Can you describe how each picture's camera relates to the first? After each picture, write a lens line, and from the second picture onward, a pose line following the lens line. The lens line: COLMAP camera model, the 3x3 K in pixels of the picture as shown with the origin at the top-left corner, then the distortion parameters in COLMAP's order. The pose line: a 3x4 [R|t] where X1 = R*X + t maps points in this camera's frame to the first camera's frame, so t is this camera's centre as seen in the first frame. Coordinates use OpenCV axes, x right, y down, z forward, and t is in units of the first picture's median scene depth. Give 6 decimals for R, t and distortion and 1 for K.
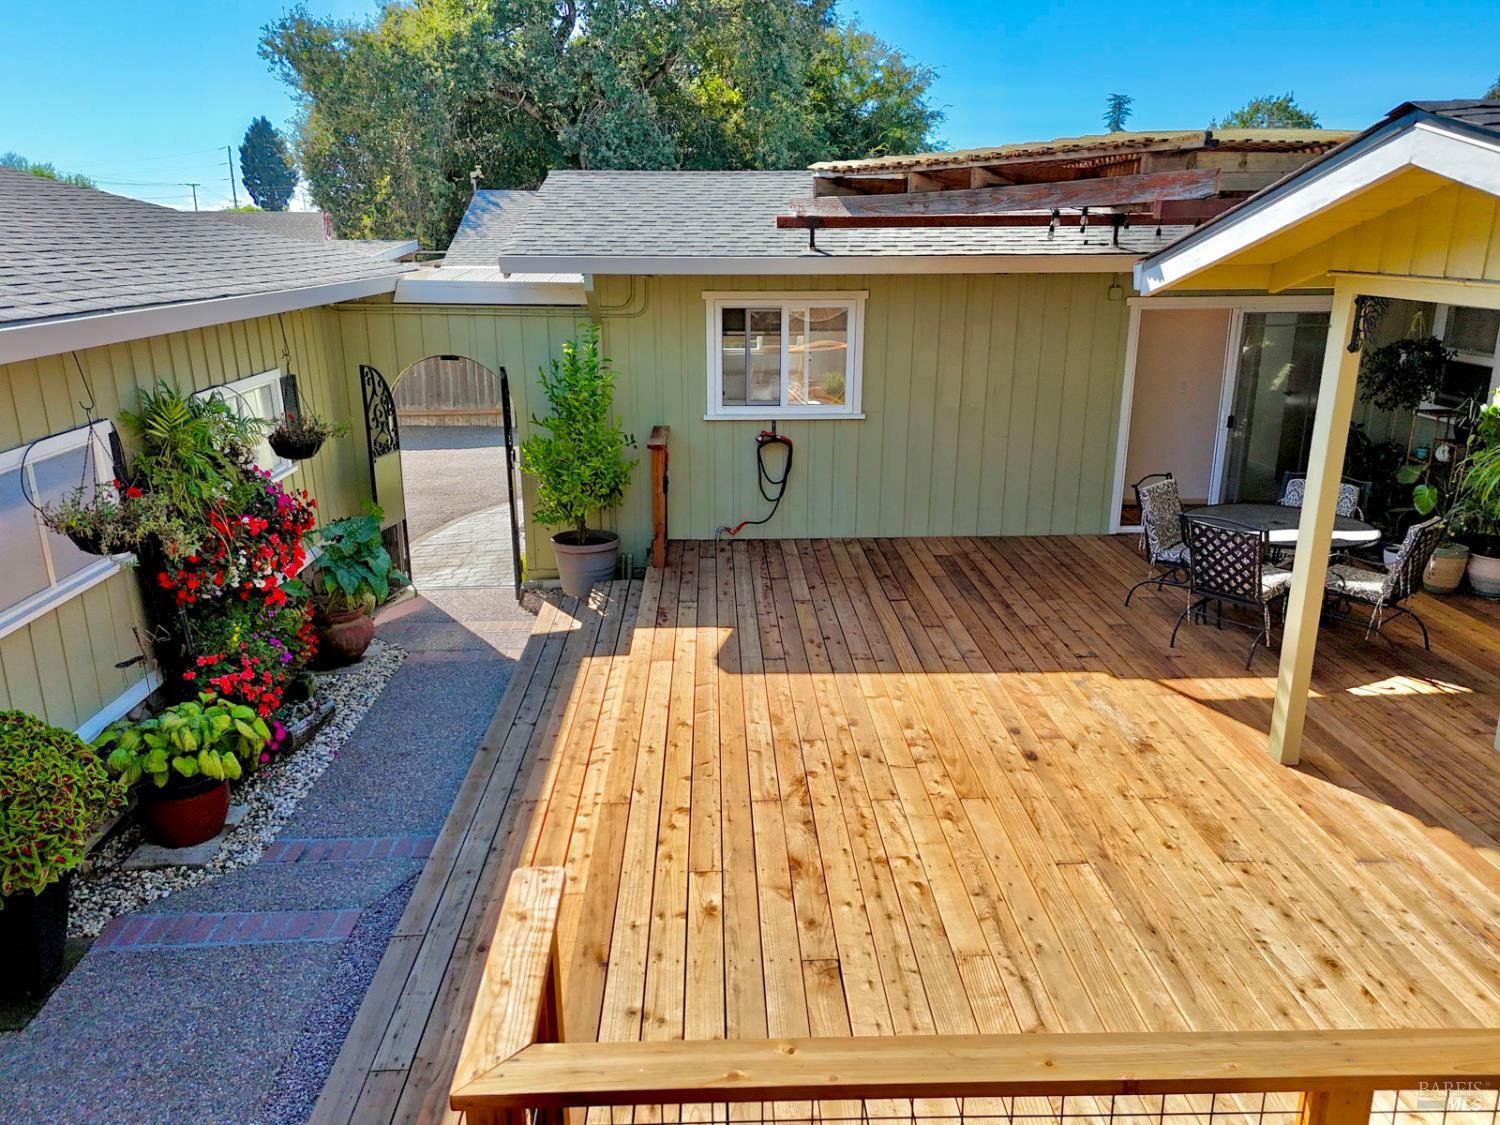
lens RADIAL K [[1101.6, 0, 750.0], [0, 1101.6, 562.5], [0, 0, 1]] dist [0.086113, -0.110937]
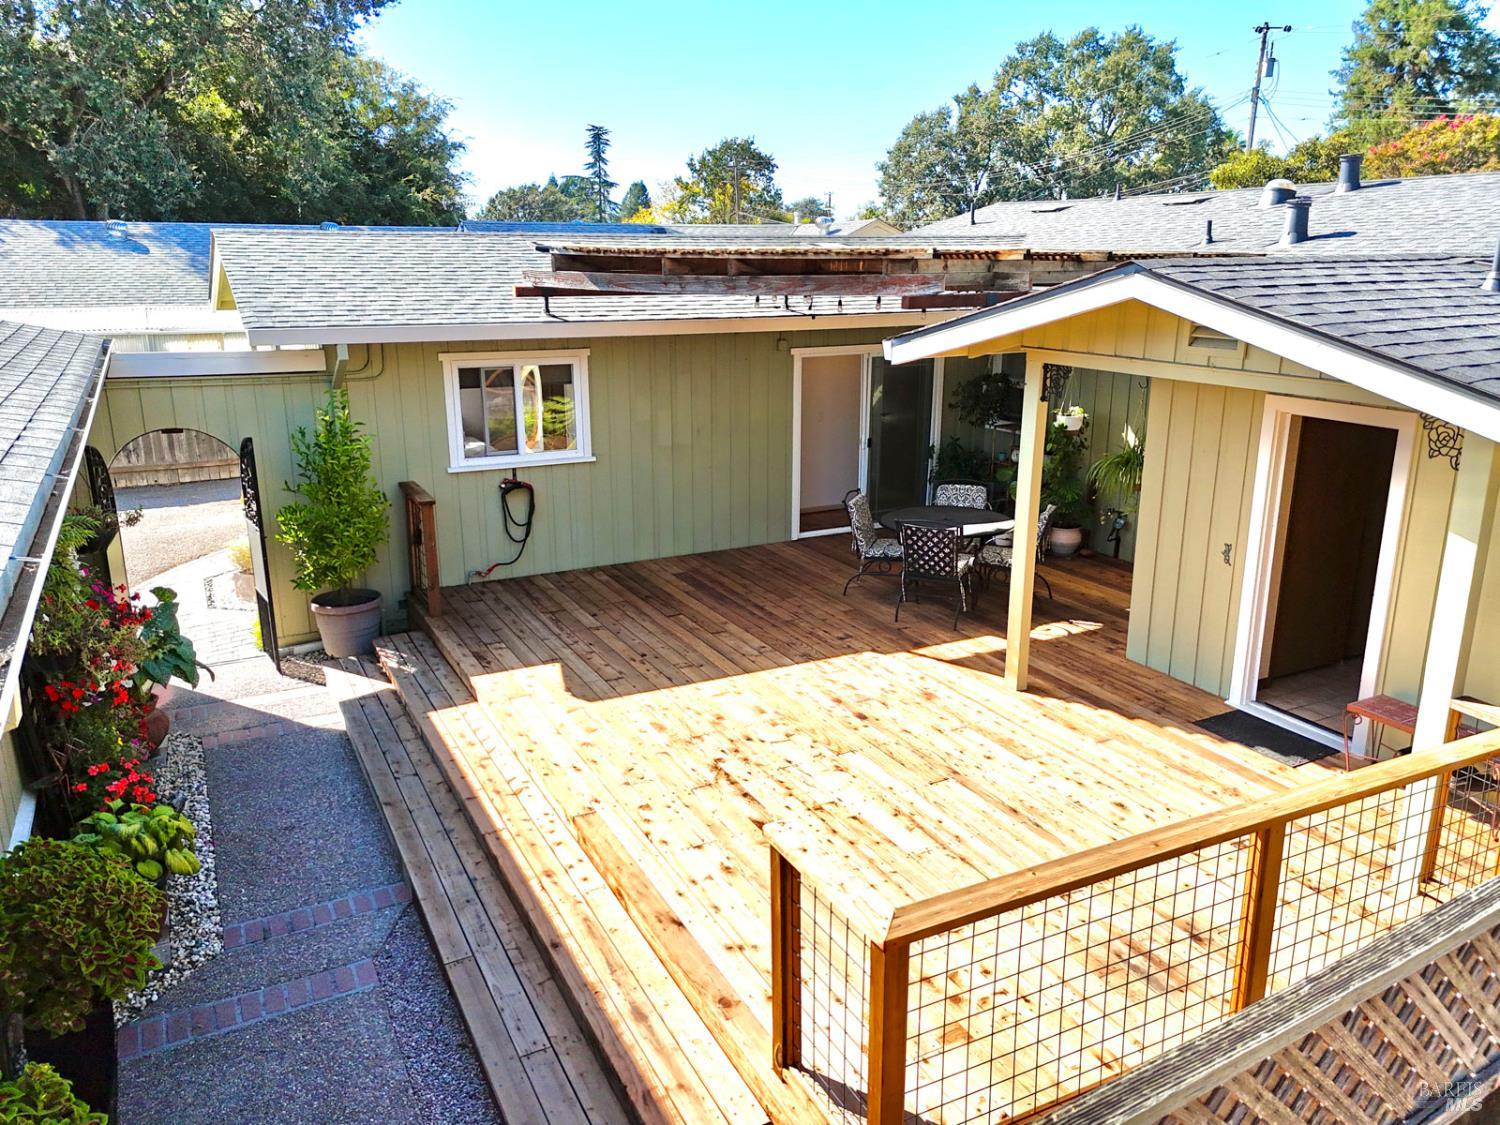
lens RADIAL K [[1101.6, 0, 750.0], [0, 1101.6, 562.5], [0, 0, 1]] dist [0.086113, -0.110937]
pose [[0.903760, -0.113825, 0.412627, -0.244248], [0.119415, 0.992768, 0.012309, -0.024106], [-0.411044, 0.038149, 0.910817, -0.089383]]
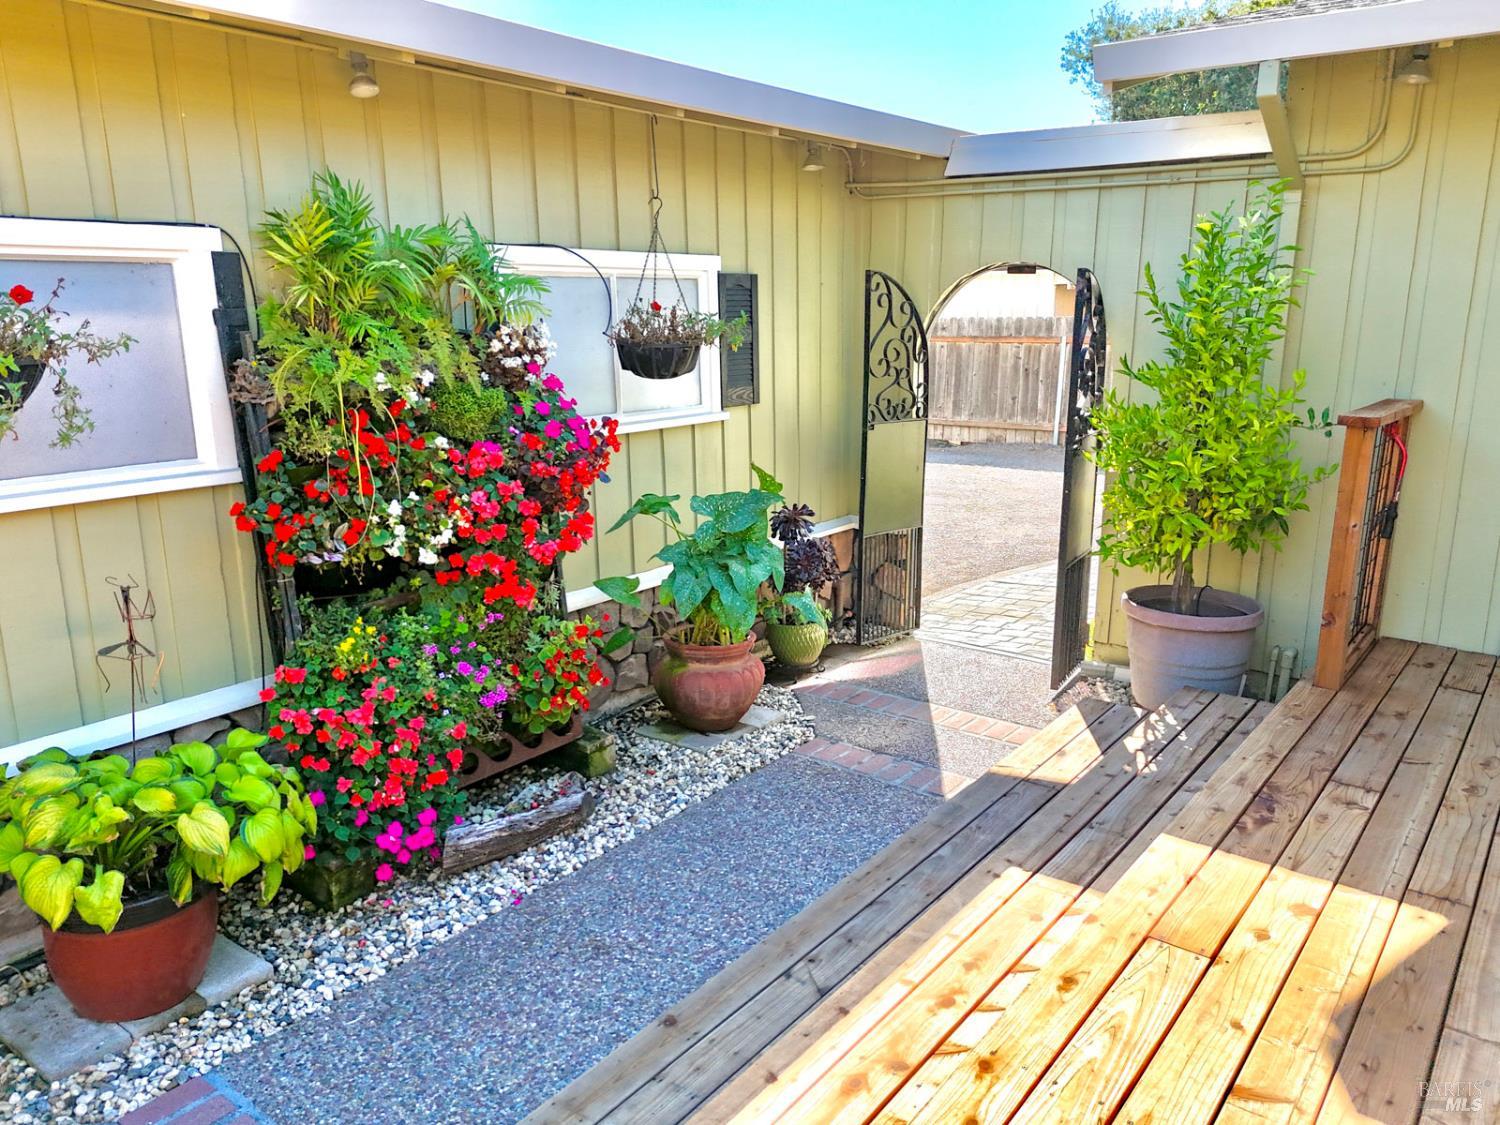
lens RADIAL K [[1101.6, 0, 750.0], [0, 1101.6, 562.5], [0, 0, 1]] dist [0.086113, -0.110937]
pose [[0.773602, 0.148567, -0.616010, 0.011482], [-0.180516, 0.983516, 0.010504, -0.008676], [0.607416, 0.103073, 0.787668, 0.484804]]
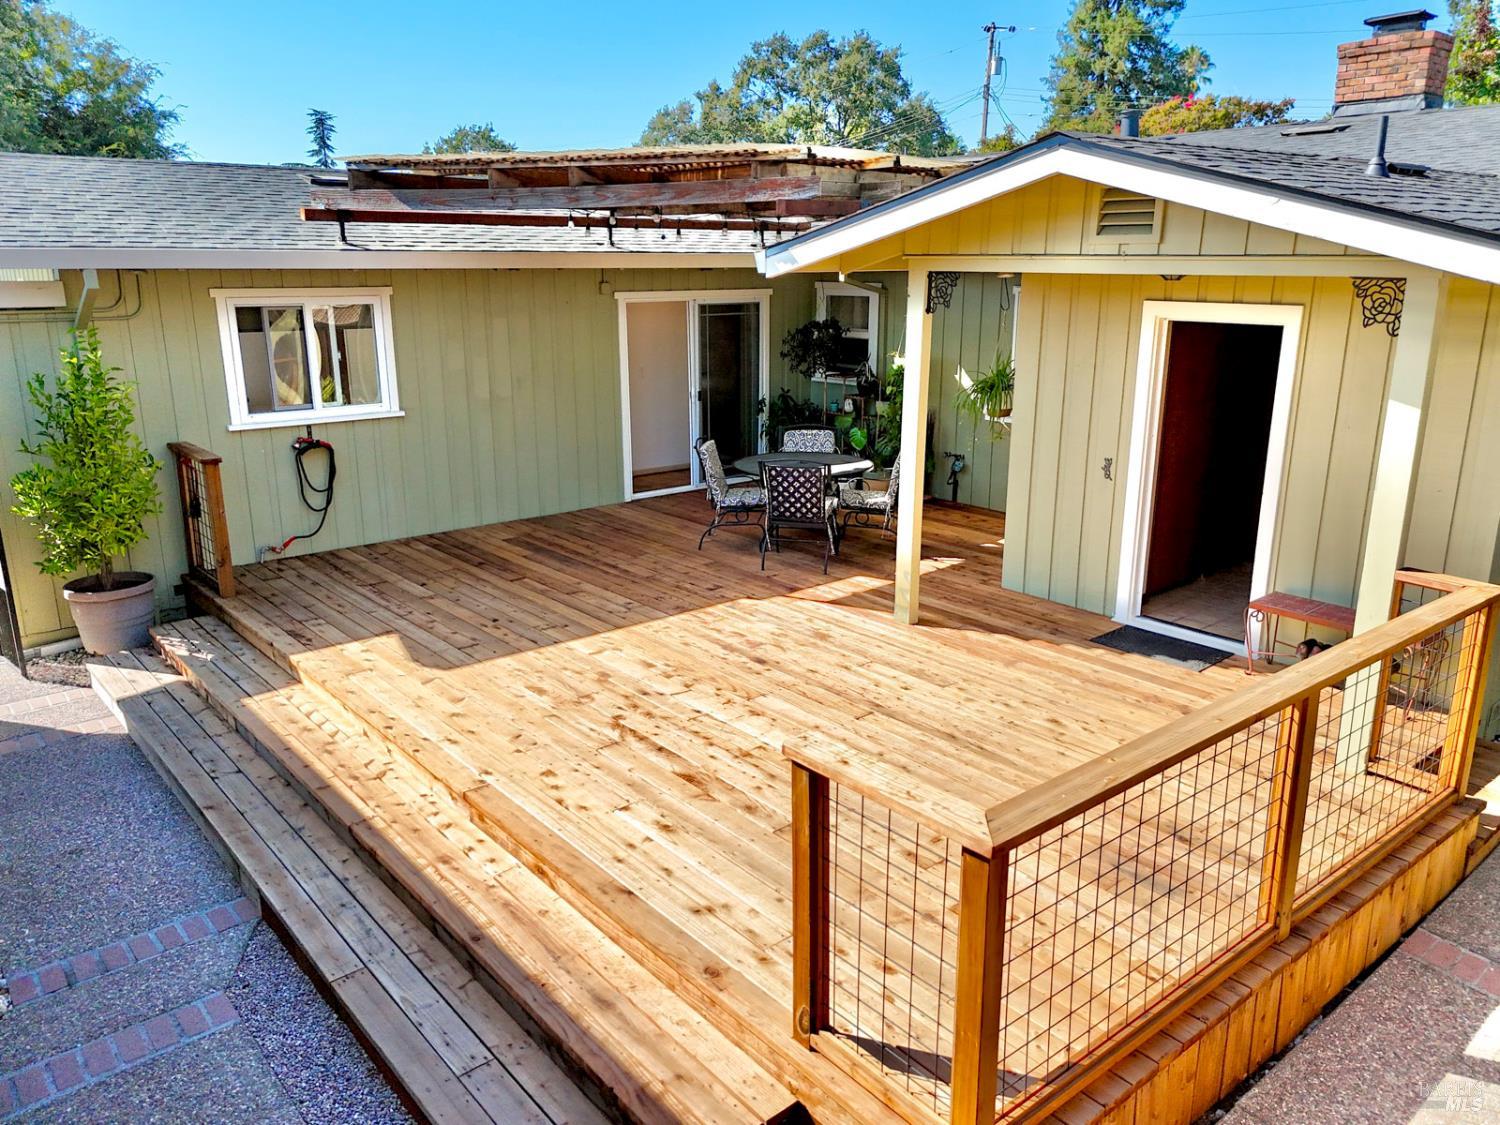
lens RADIAL K [[1106.4, 0, 750.0], [0, 1106.4, 562.5], [0, 0, 1]] dist [0.065824, -0.065314]
pose [[0.787263, -0.161908, 0.594982, -0.285024], [0.171486, 0.984335, 0.040954, 0.011974], [-0.592292, 0.069790, 0.802695, 0.026623]]
